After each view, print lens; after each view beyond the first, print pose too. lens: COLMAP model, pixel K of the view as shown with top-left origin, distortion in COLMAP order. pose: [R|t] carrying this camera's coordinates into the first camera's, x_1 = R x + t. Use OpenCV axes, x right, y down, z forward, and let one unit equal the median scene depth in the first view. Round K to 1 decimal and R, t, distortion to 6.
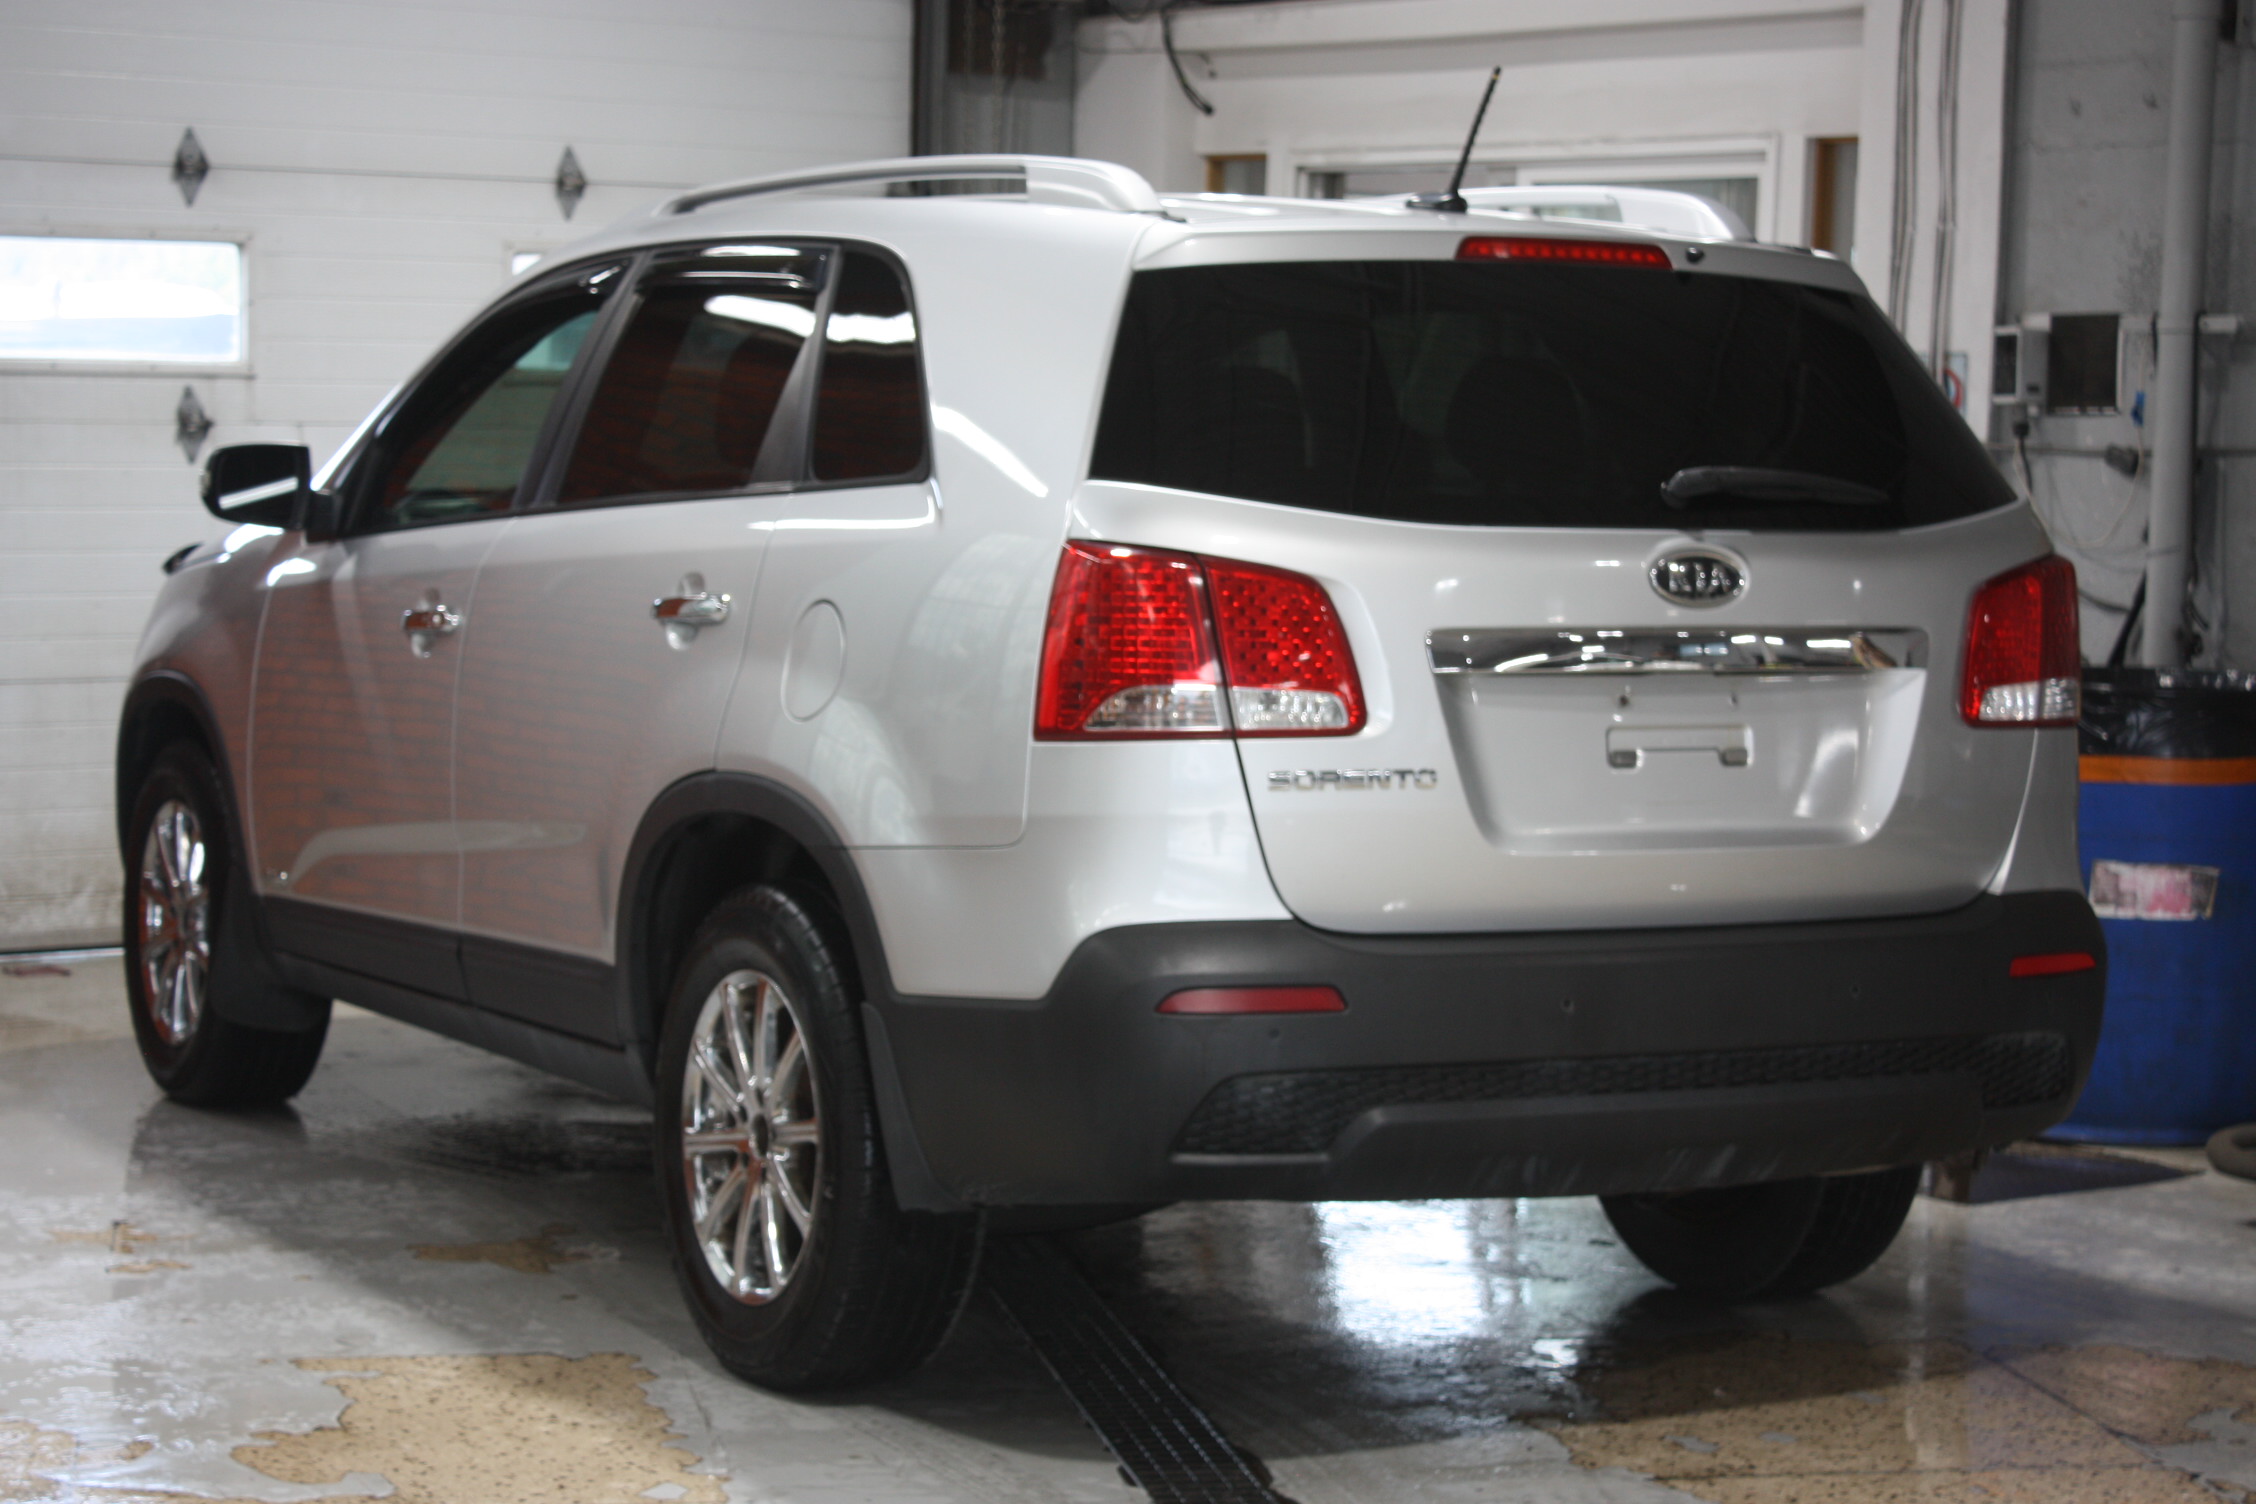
lens RADIAL K [[4623.3, 0, 1132.6], [0, 4623.3, 748.7], [0, 0, 1]] dist [0.032323, 0.000000]
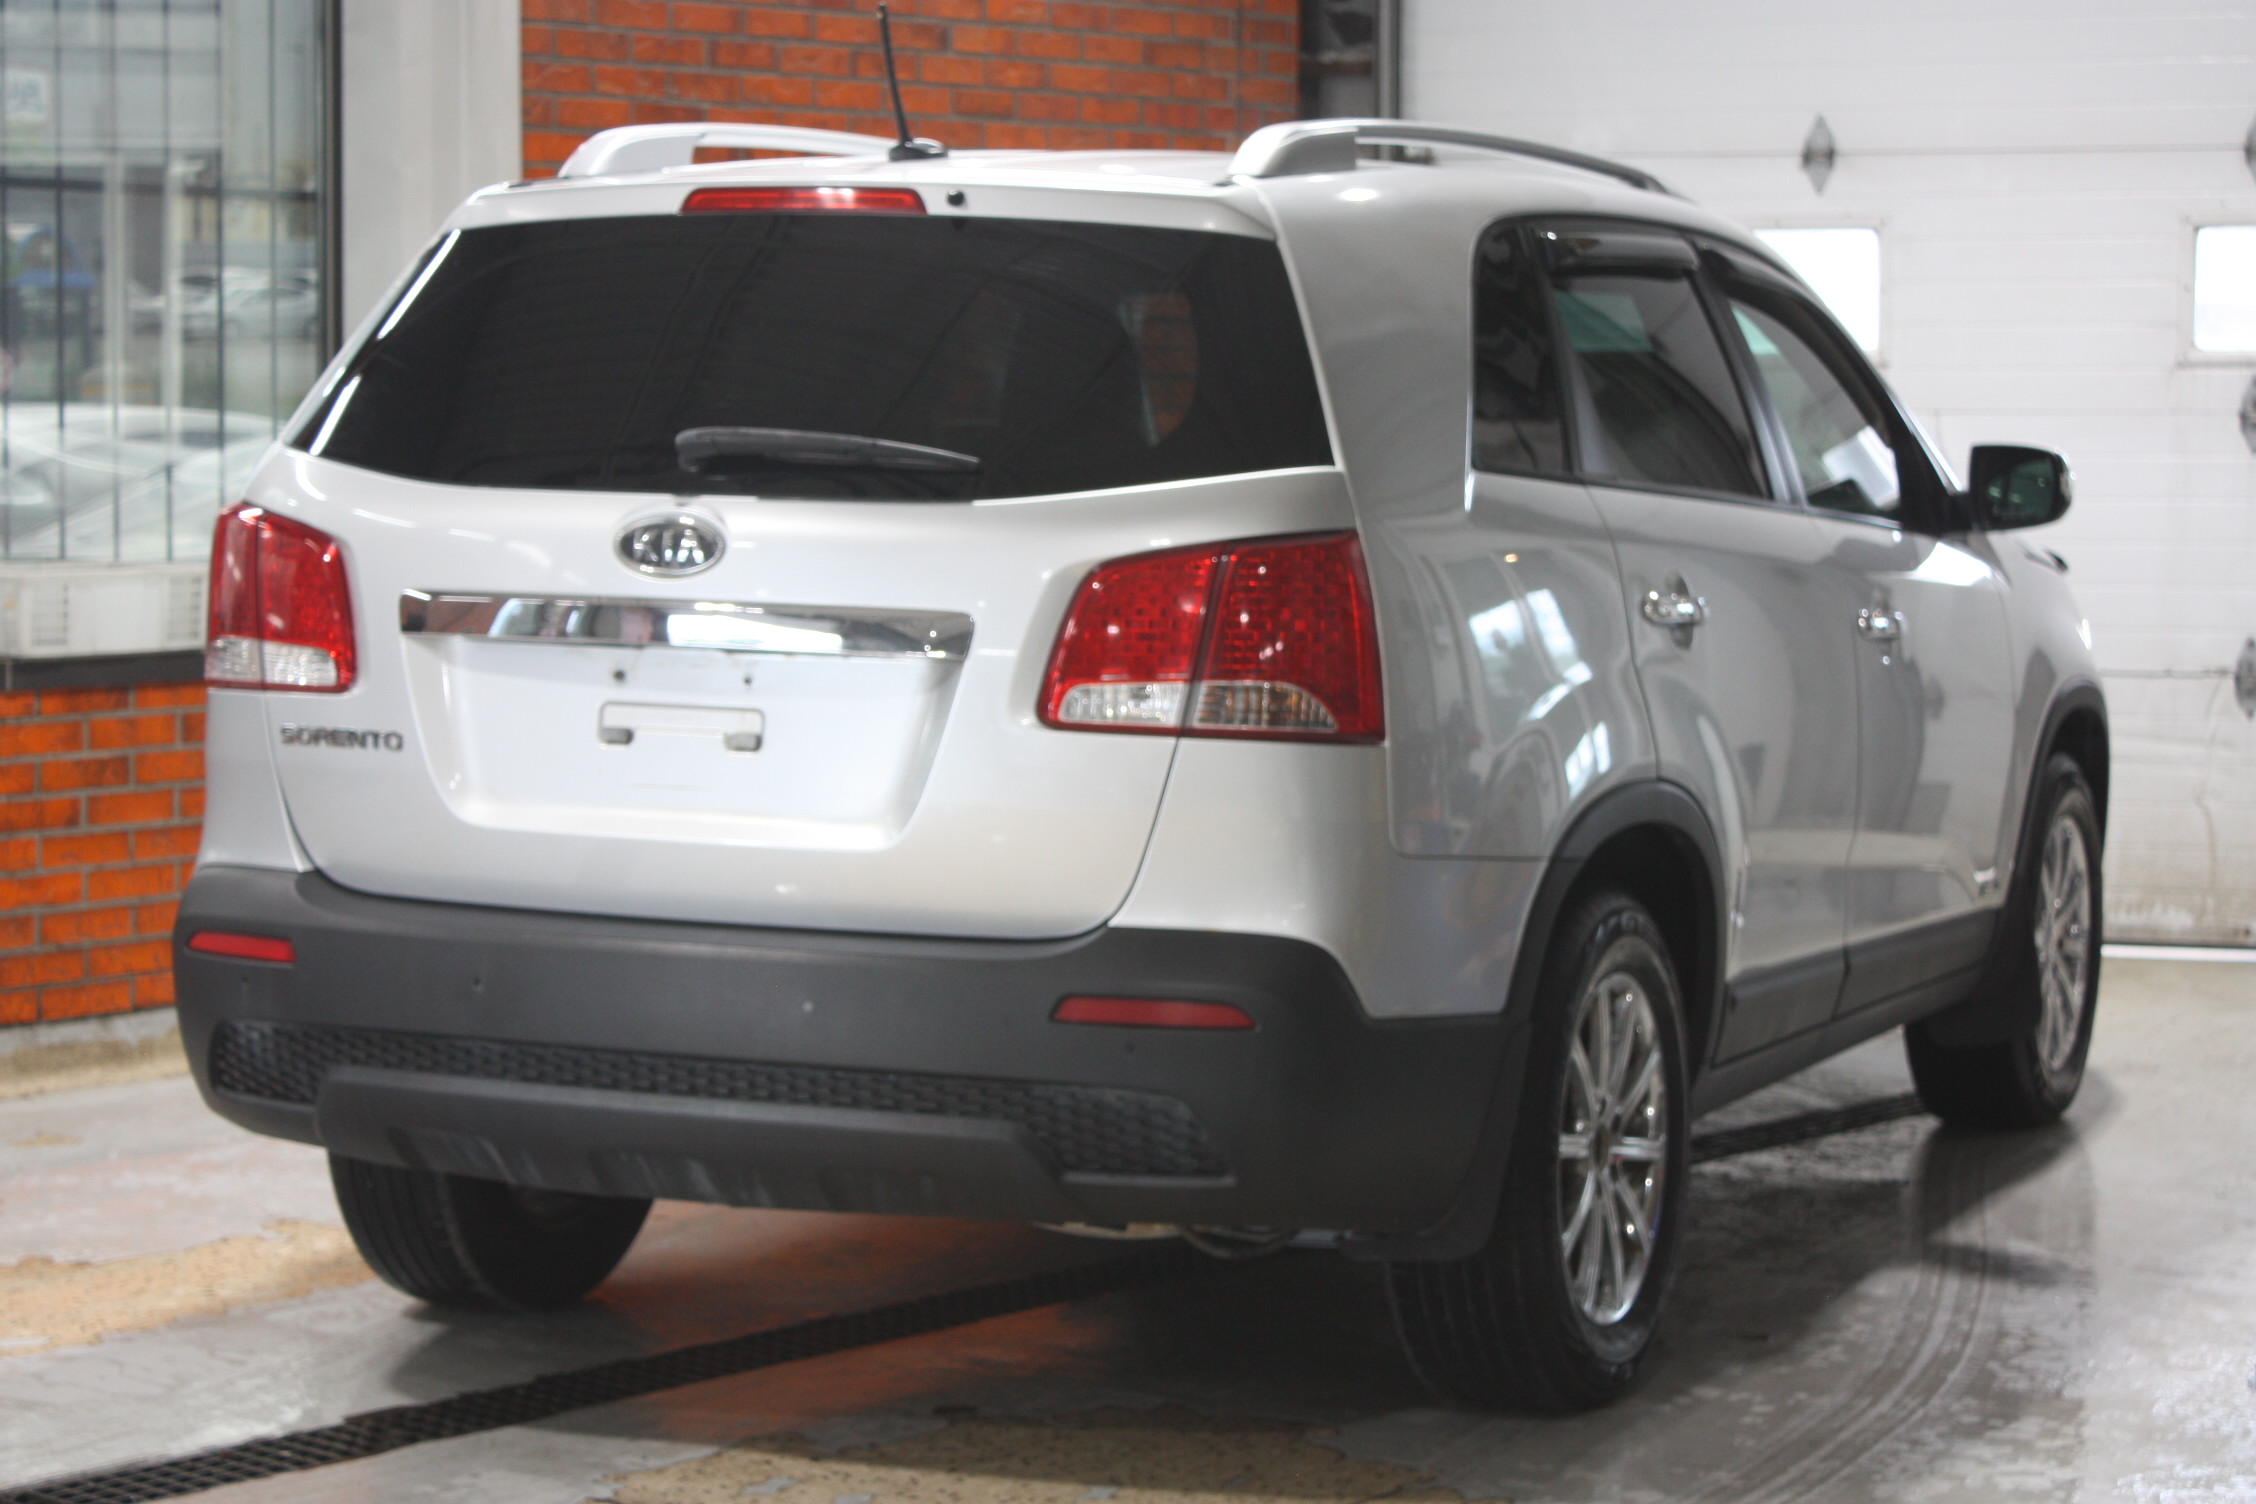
lens RADIAL K [[4623.3, 0, 1126.6], [0, 4623.3, 758.9], [0, 0, 1]] dist [0.032323, 0.000000]
pose [[0.613551, 0.053532, -0.787838, 0.915098], [-0.055063, 0.998171, 0.024941, -0.022444], [0.787733, 0.028078, 0.615377, 0.500619]]
